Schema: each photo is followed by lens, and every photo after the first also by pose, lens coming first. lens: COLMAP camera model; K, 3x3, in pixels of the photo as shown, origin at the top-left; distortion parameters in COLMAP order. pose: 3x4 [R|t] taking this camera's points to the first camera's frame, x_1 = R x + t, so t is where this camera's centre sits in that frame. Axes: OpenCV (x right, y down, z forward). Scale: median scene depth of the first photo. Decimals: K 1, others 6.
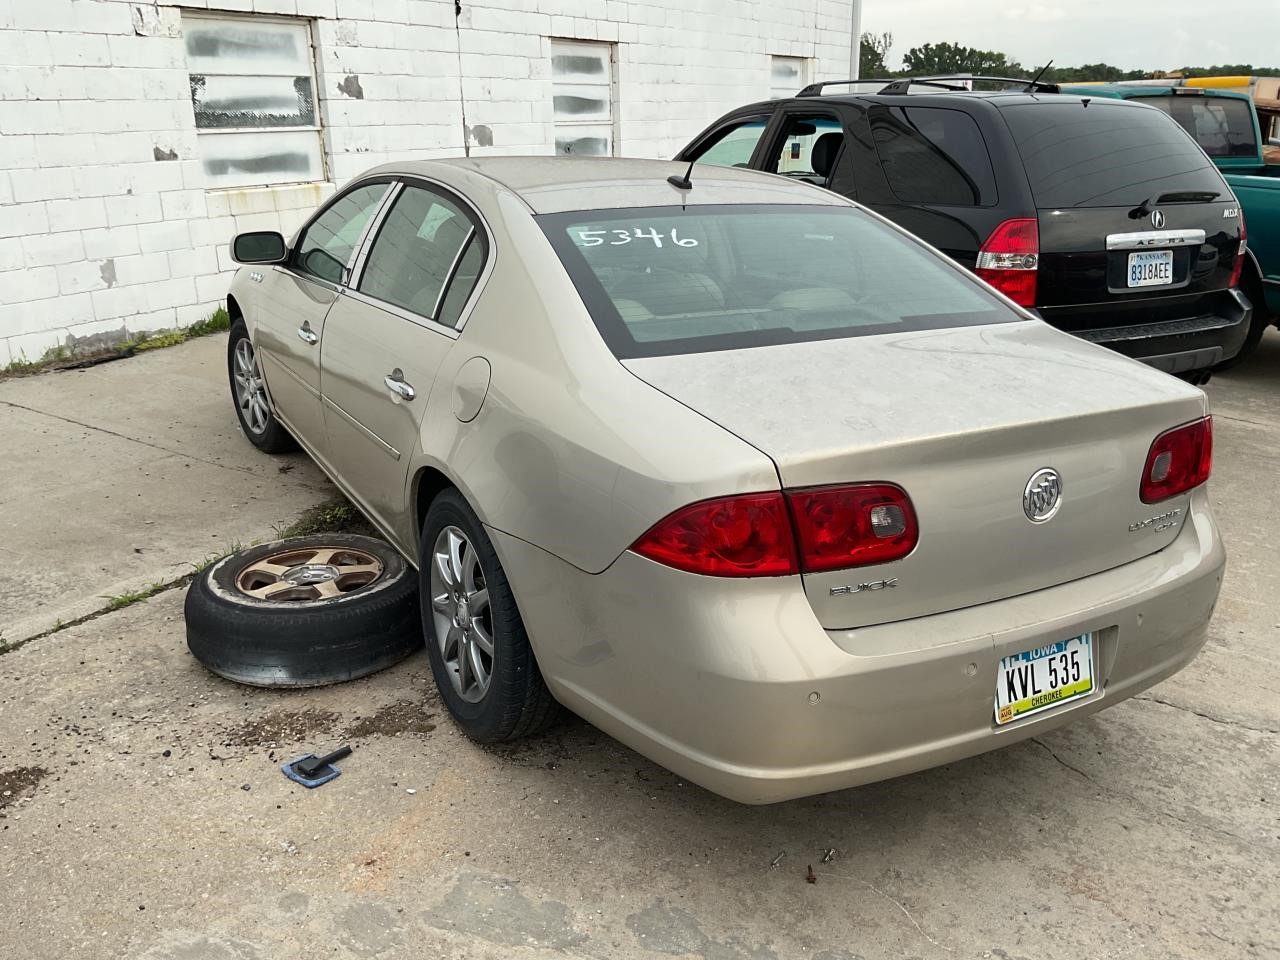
lens RADIAL K [[1078.2, 0, 641.5], [0, 1078.2, 479.0], [0, 0, 1]] dist [-0.011582, -0.015238]
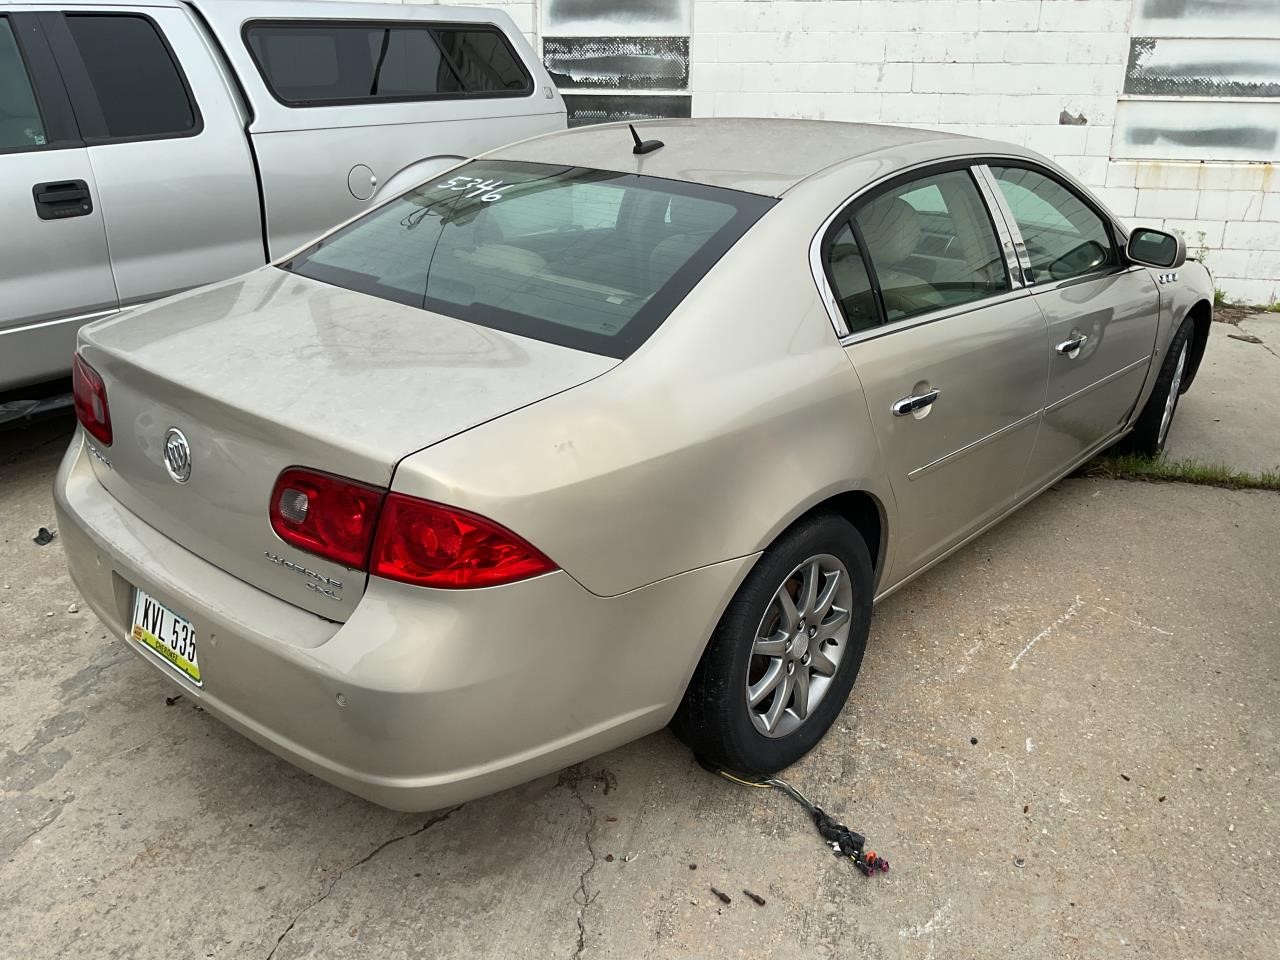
lens RADIAL K [[1078.2, 0, 642.2], [0, 1078.2, 482.4], [0, 0, 1]] dist [-0.011582, -0.015238]
pose [[0.332517, 0.338622, -0.880209, 1.099134], [-0.312966, 0.920048, 0.235720, -0.259939], [0.889655, 0.197094, 0.411909, 0.765097]]
